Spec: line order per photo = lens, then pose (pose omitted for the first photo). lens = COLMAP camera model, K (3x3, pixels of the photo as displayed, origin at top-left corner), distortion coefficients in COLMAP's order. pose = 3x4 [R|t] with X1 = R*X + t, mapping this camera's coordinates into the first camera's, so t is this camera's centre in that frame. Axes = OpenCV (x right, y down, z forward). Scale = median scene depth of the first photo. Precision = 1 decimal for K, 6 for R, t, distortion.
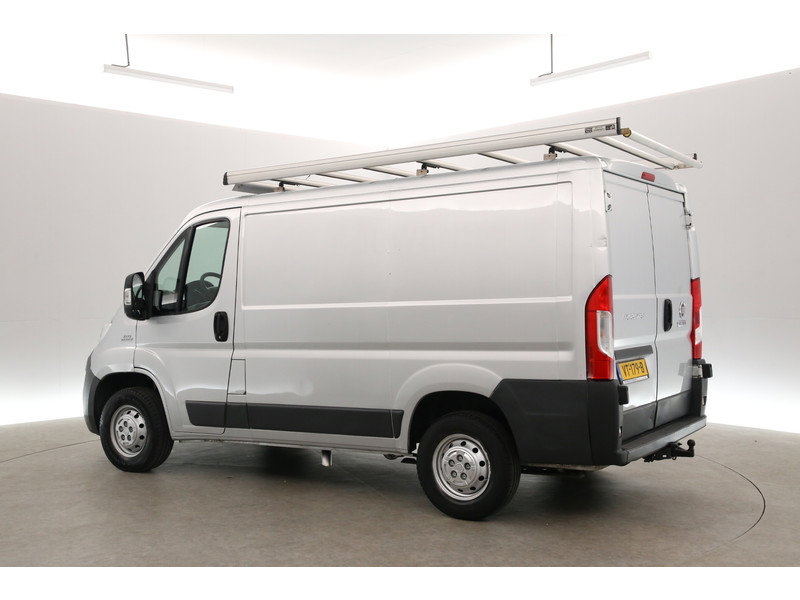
lens RADIAL K [[934.3, 0, 400.0], [0, 934.3, 300.0], [0, 0, 1]] dist [0.003526, 0.003241]
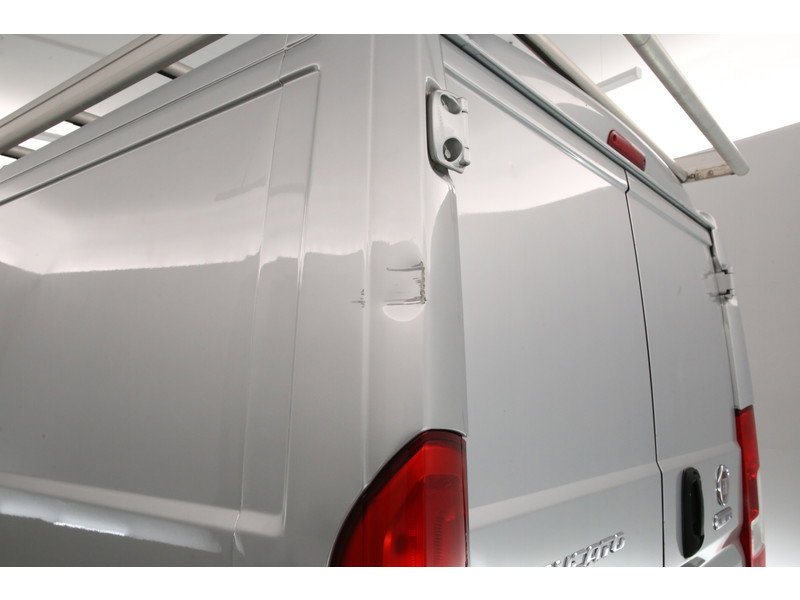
lens RADIAL K [[668.3, 0, 400.0], [0, 668.3, 300.0], [0, 0, 1]] dist [-0.001189, -0.001078]
pose [[0.995016, 0.006923, -0.099478, 0.189206], [-0.020307, 0.990750, -0.134170, -0.029667], [0.097629, 0.135521, 0.985953, 0.687534]]
